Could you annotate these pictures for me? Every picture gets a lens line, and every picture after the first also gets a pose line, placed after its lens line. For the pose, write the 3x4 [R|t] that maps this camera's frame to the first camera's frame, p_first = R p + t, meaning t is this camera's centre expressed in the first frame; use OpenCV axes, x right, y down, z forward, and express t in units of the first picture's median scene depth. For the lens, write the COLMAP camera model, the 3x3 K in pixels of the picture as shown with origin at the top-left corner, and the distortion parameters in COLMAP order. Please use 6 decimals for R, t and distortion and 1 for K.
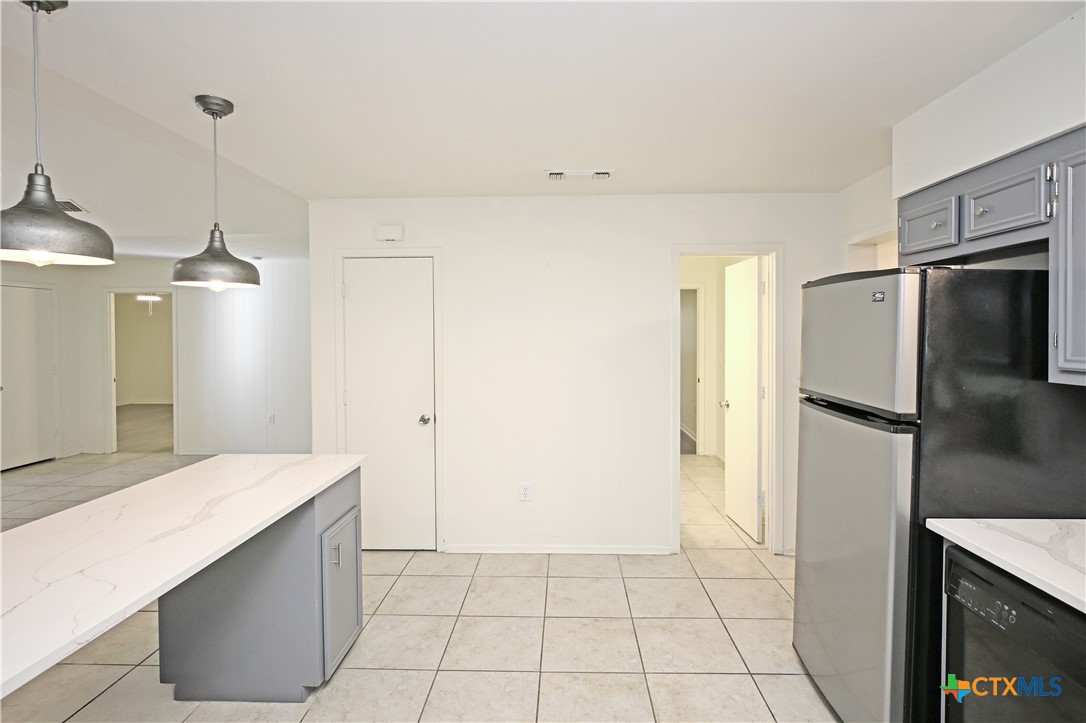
lens RADIAL K [[545.9, 0, 543.2], [0, 545.9, 342.1], [0, 0, 1]] dist [0.003990, -0.000146]
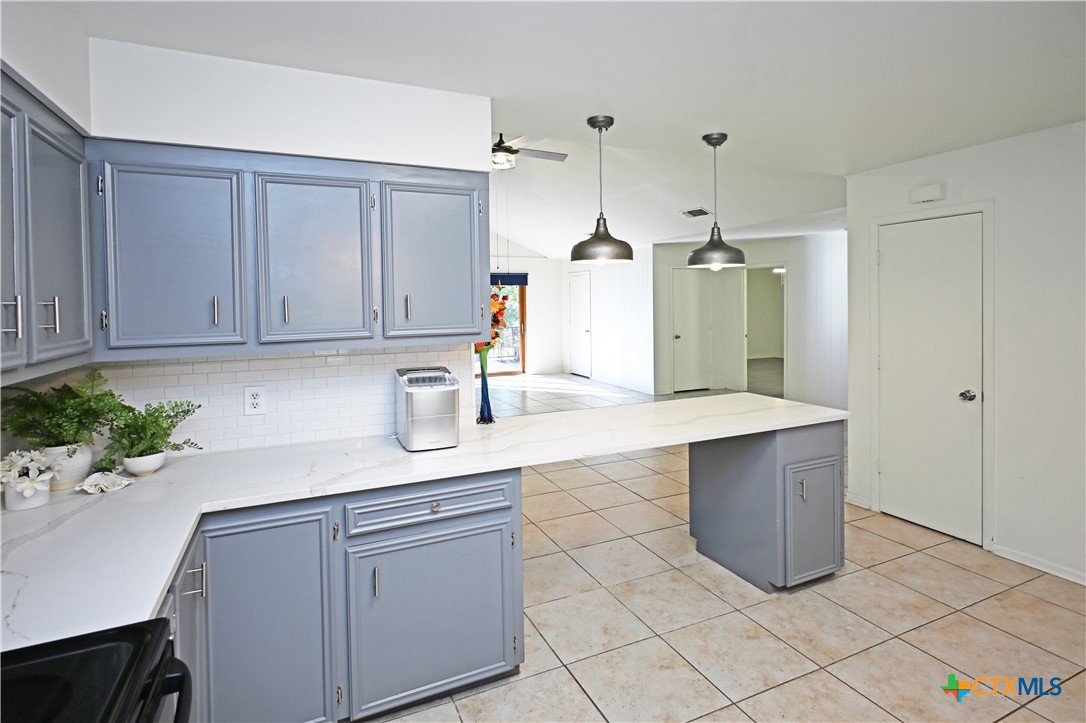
lens RADIAL K [[545.9, 0, 566.4], [0, 545.9, 310.2], [0, 0, 1]] dist [0.003990, -0.000146]
pose [[0.482811, 0.012402, -0.875637, 0.315012], [-0.008048, 0.999920, 0.009724, -0.000833], [0.875688, 0.002352, 0.482872, -0.009729]]
